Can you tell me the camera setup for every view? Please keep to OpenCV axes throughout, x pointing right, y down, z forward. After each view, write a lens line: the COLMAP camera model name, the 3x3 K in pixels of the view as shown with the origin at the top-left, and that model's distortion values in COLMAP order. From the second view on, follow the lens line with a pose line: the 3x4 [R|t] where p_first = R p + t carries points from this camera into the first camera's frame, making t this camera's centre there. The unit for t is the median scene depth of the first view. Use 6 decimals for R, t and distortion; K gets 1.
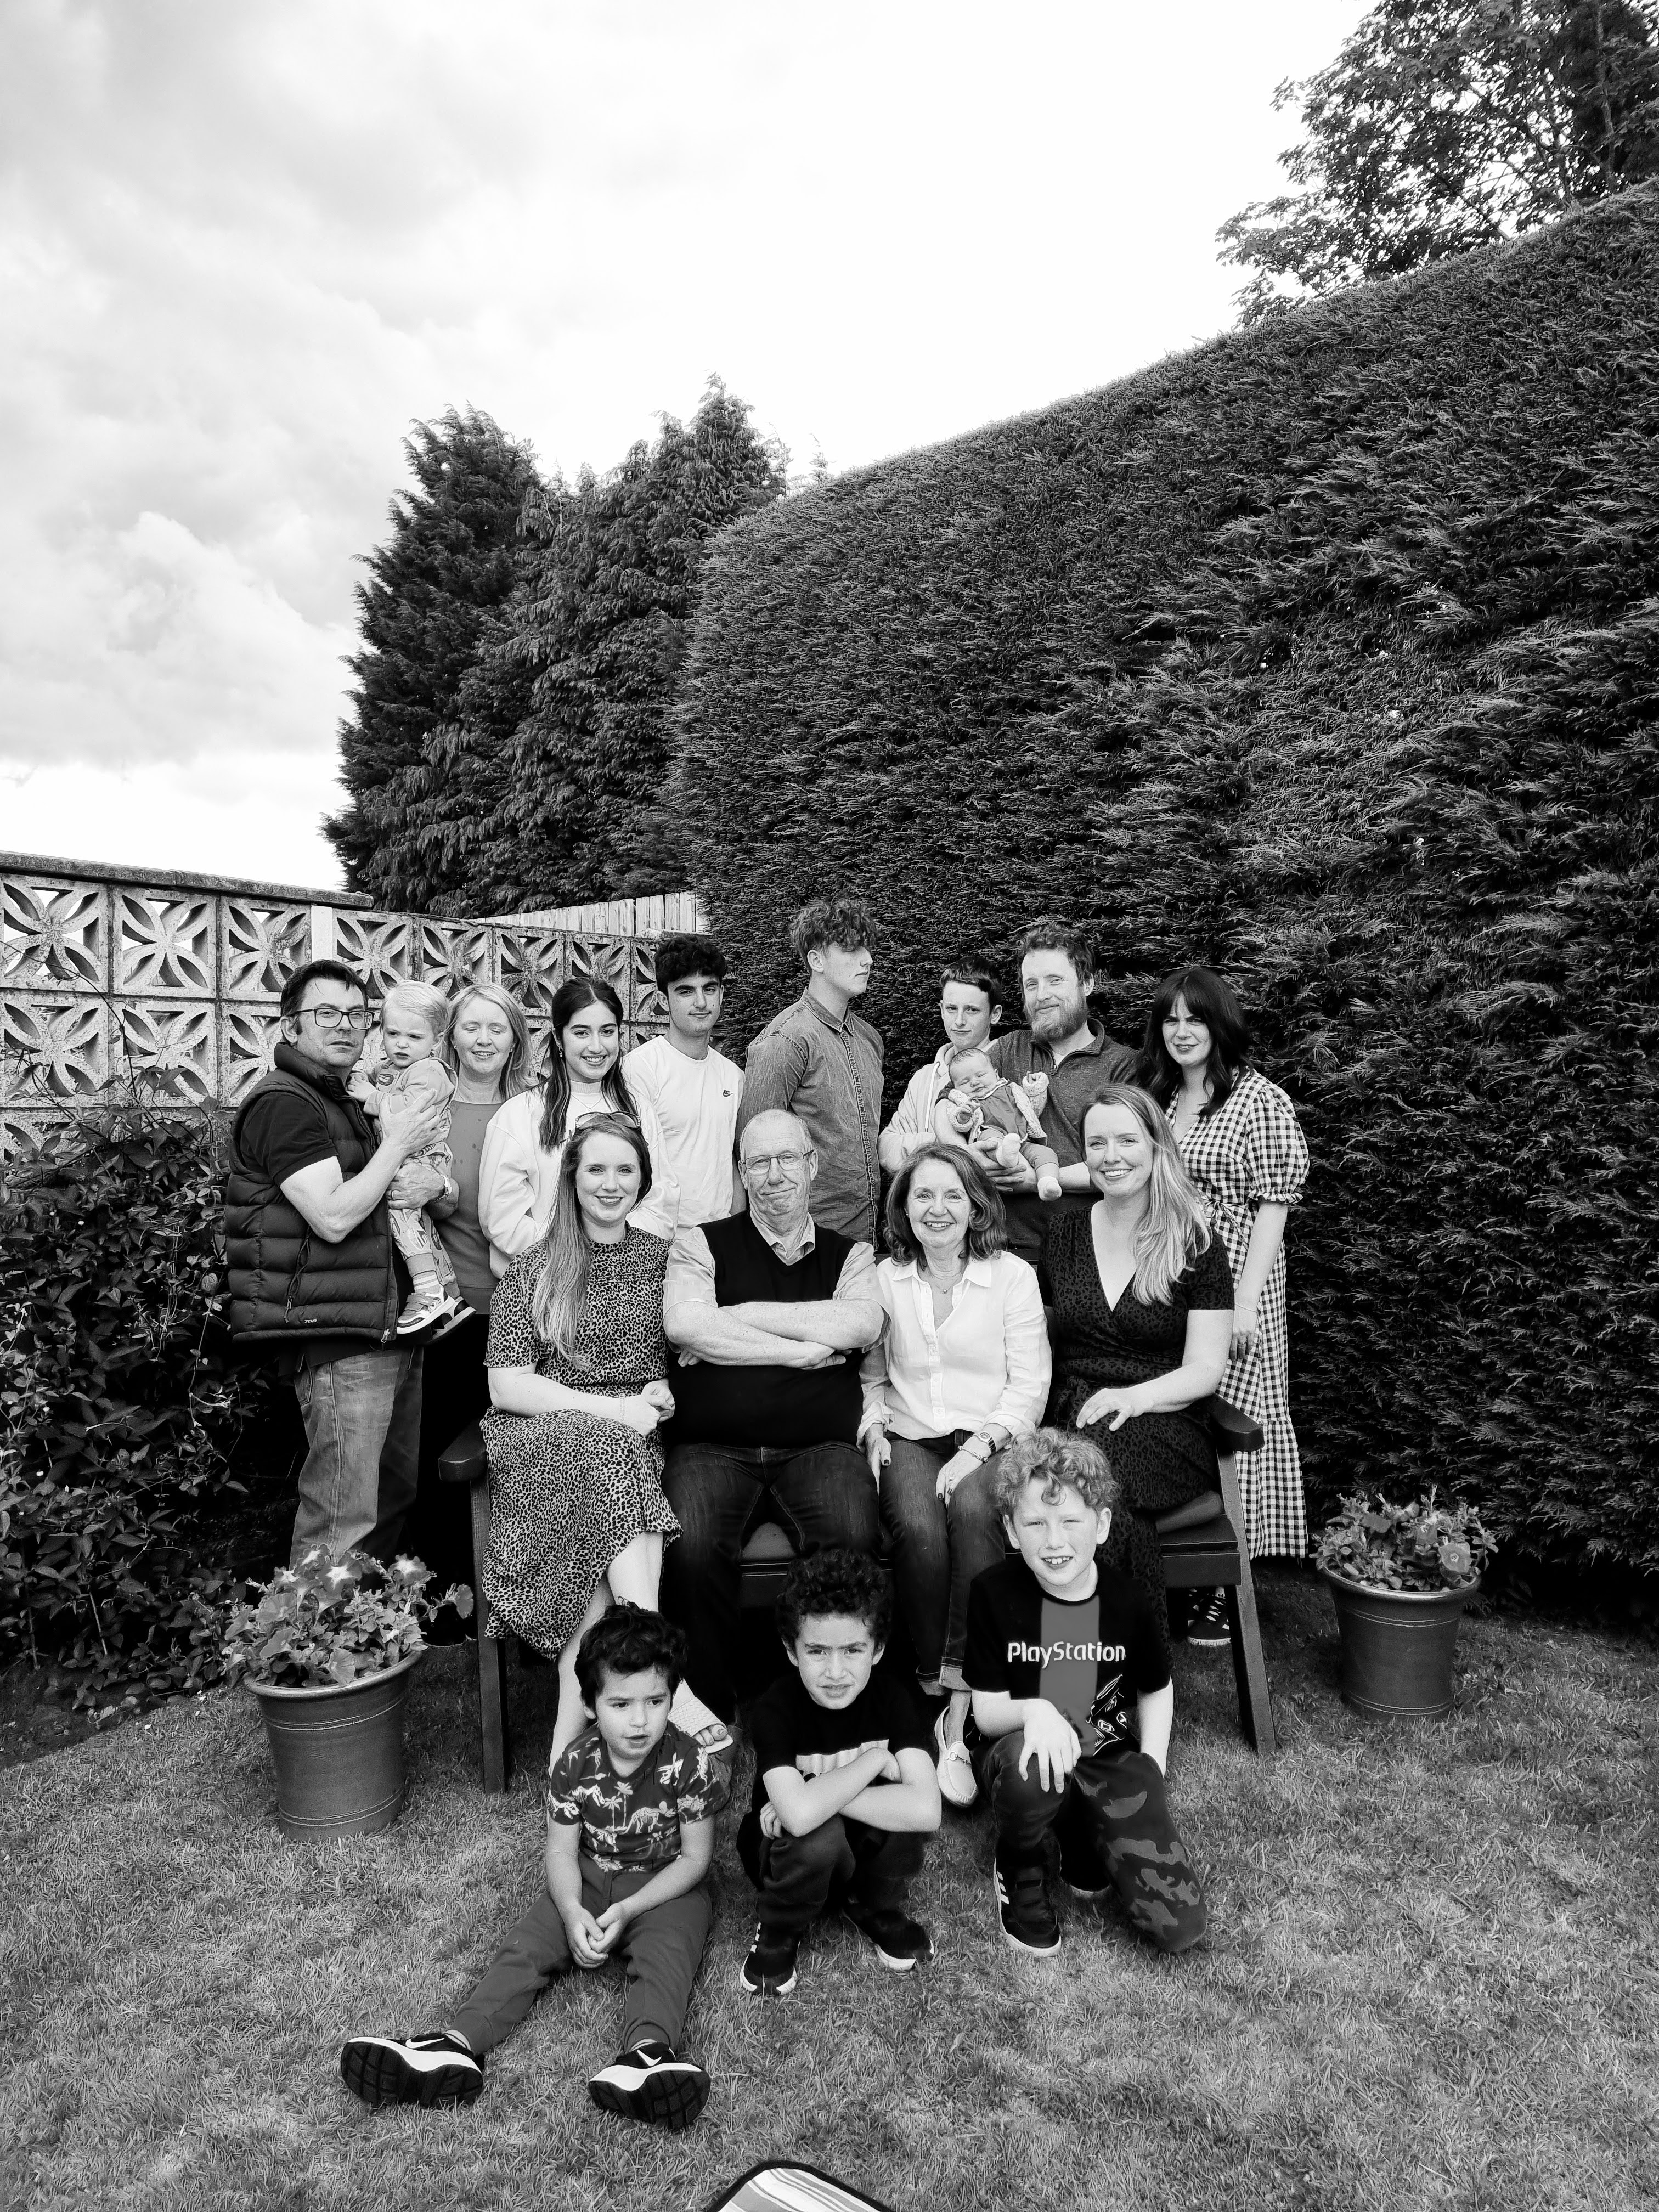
lens RADIAL K [[1639.1, 0, 847.4], [0, 1639.1, 1114.1], [0, 0, 1]] dist [0.050254, -0.001222]
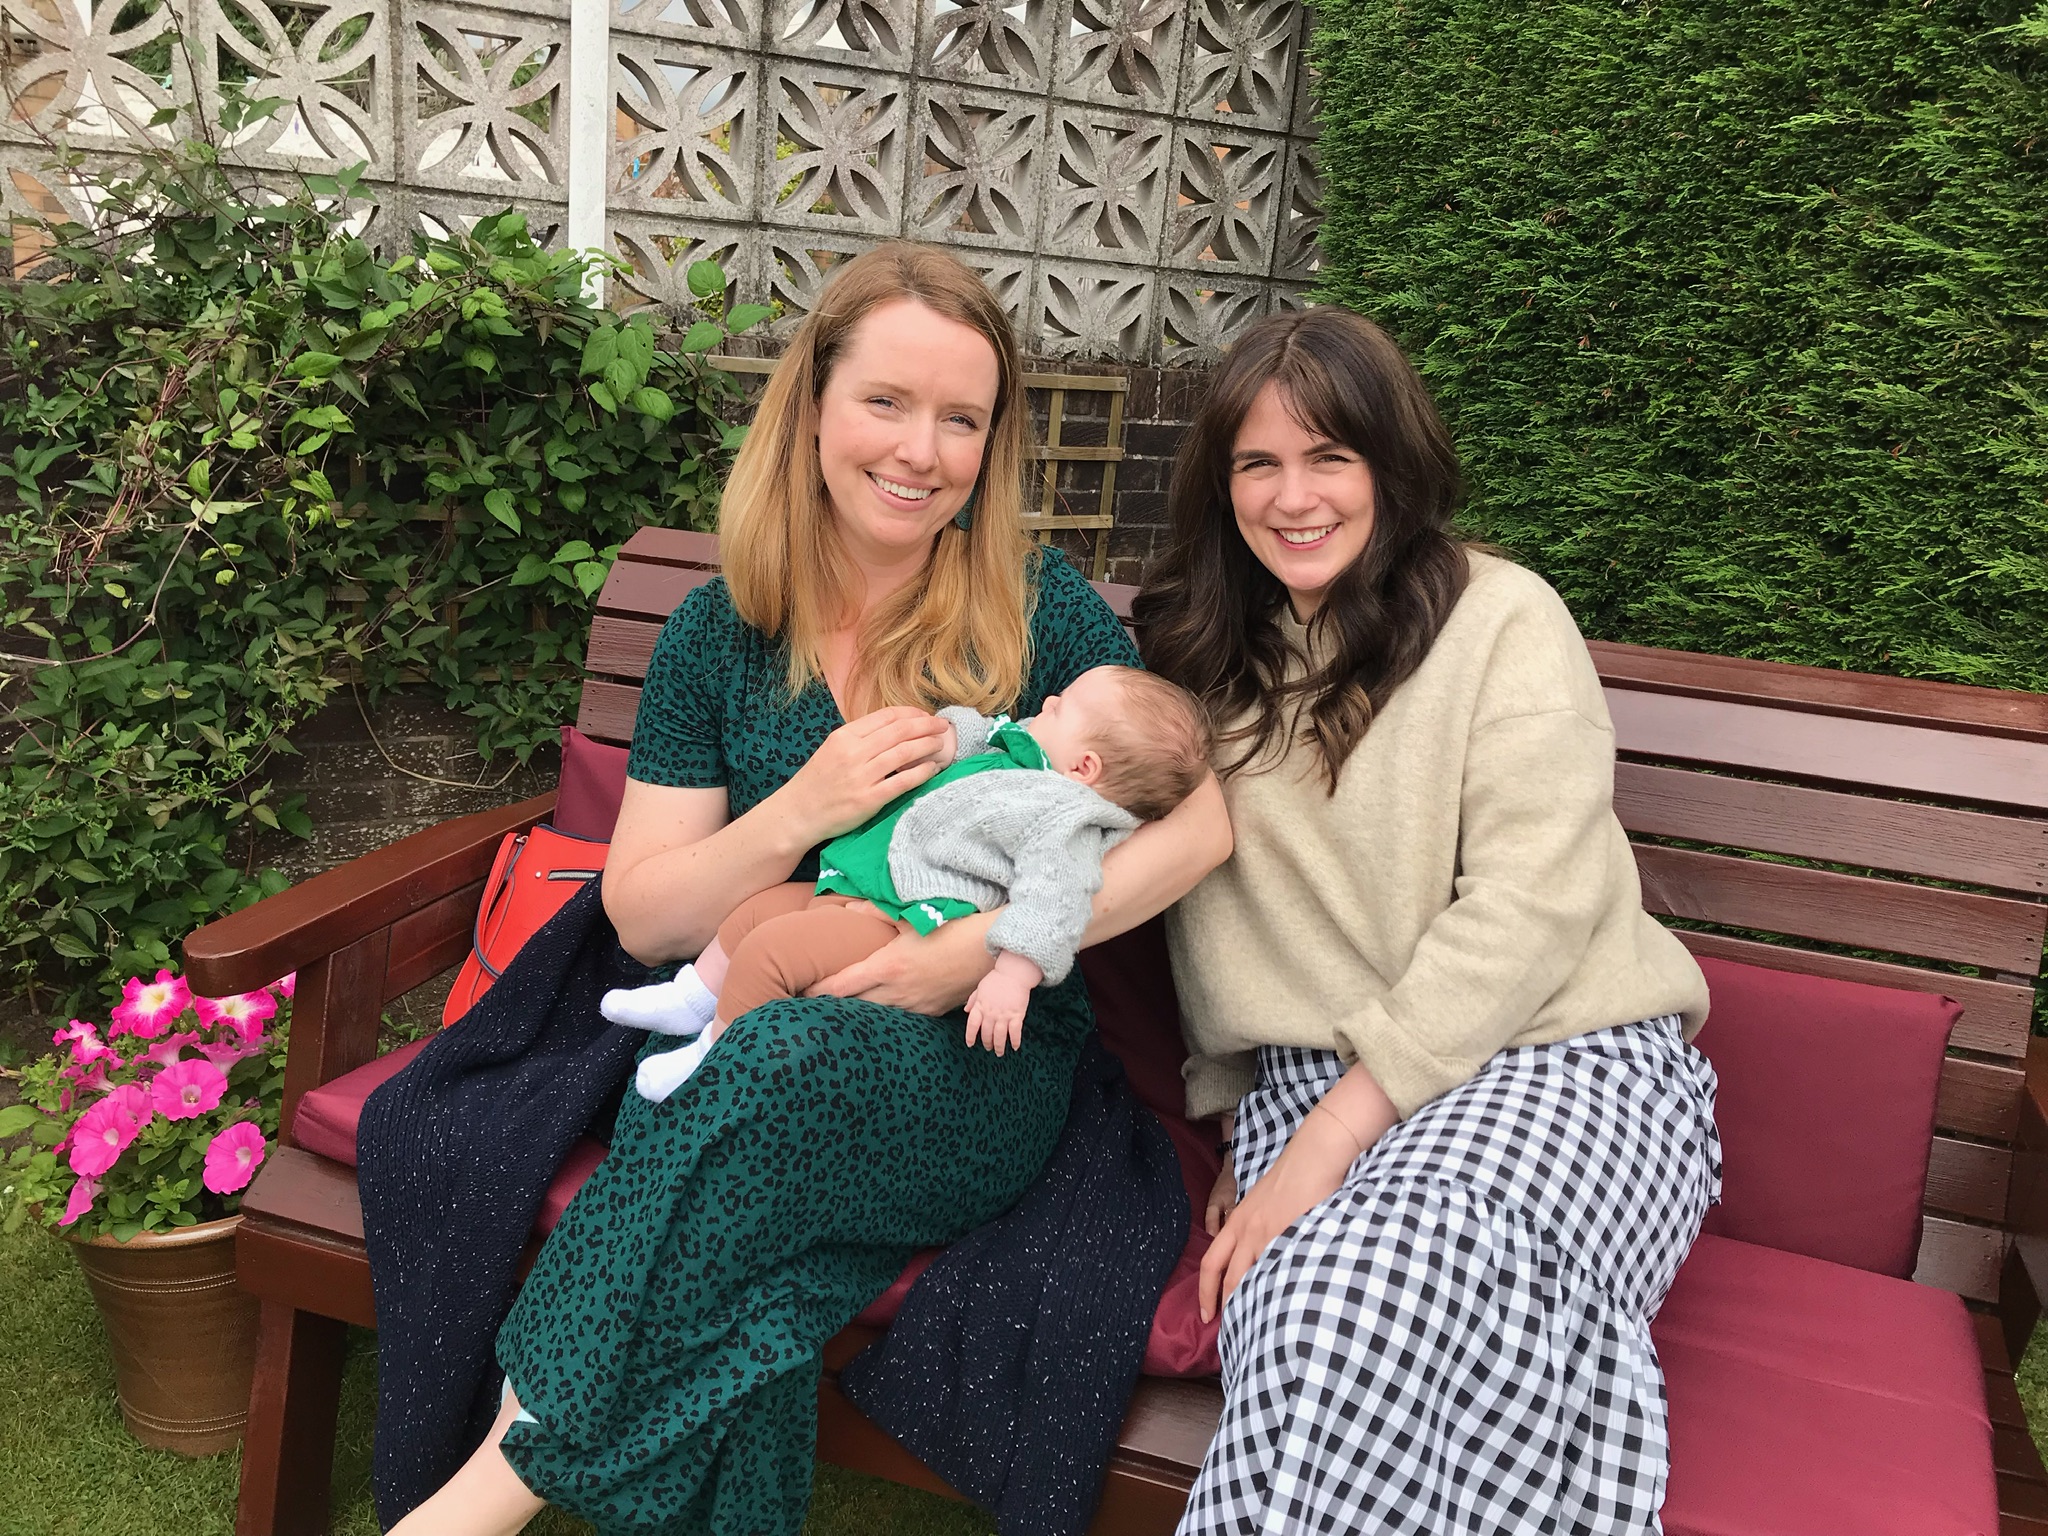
lens RADIAL K [[1667.5, 0, 1033.6], [0, 1667.5, 741.3], [0, 0, 1]] dist [0.011188, 0.008279]
pose [[0.921161, 0.186195, -0.341750, 0.096368], [-0.097067, 0.960295, 0.261558, 0.010213], [0.376882, -0.207764, 0.902660, 0.543493]]
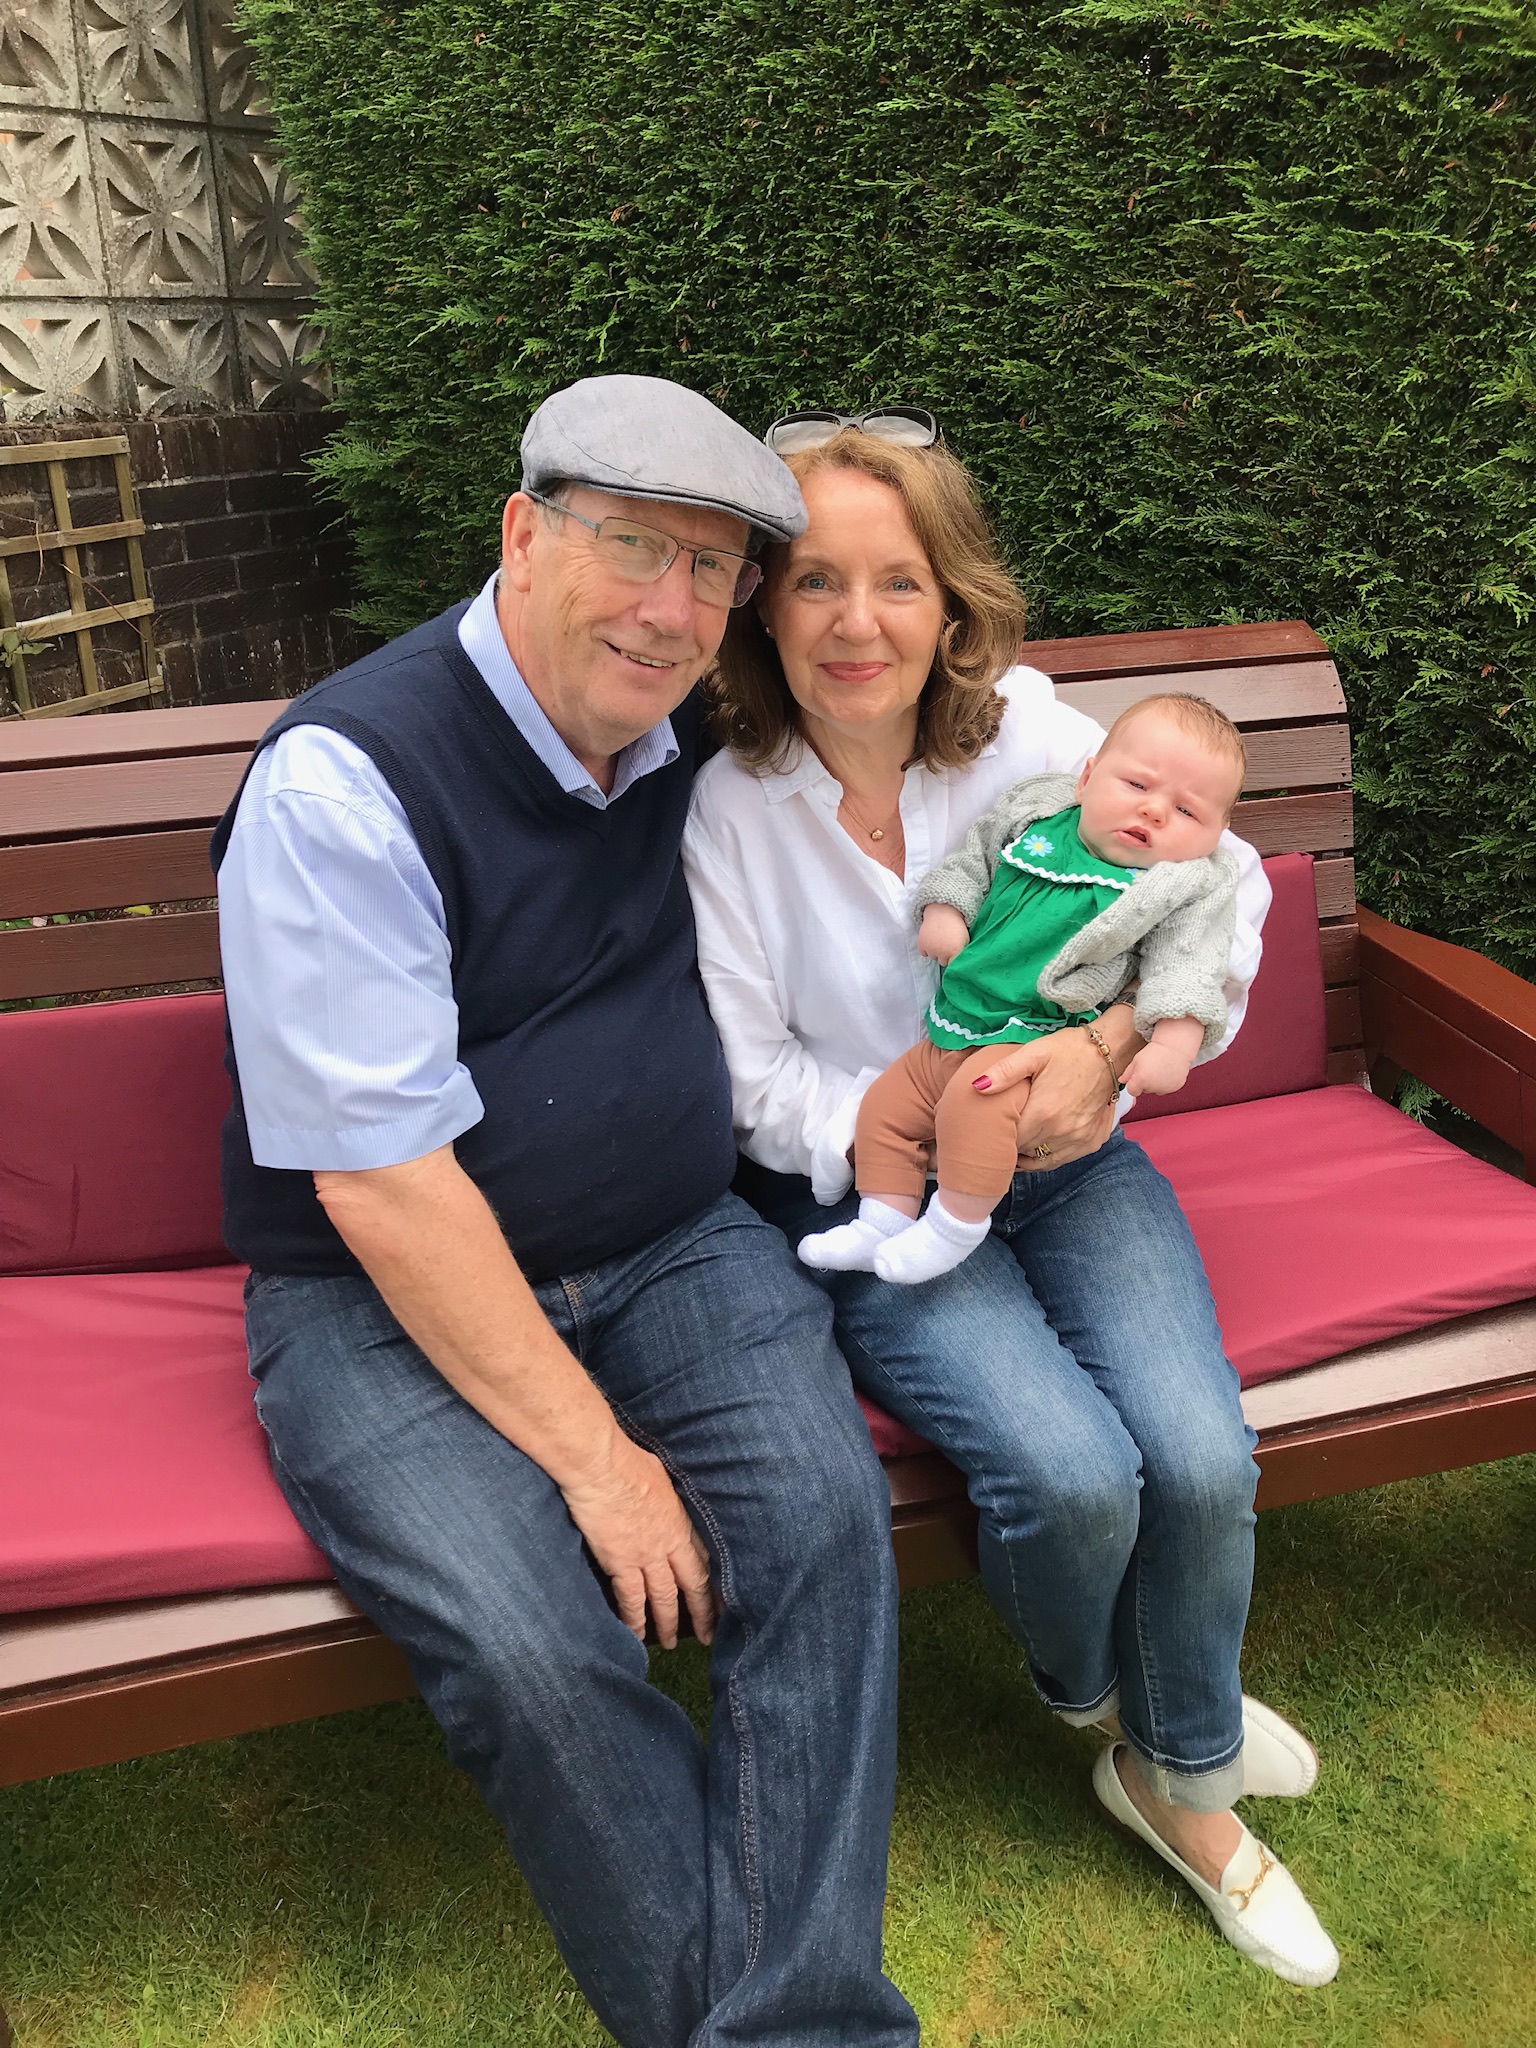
lens RADIAL K [[1653.8, 0, 798.2], [0, 1653.8, 1012.2], [0, 0, 1]] dist [0.020898, 0.002461]
pose [[0.978355, -0.079738, 0.190953, -0.054116], [-0.000340, 0.922158, 0.386814, 0.000102], [-0.206932, -0.378506, 0.902171, 0.552181]]
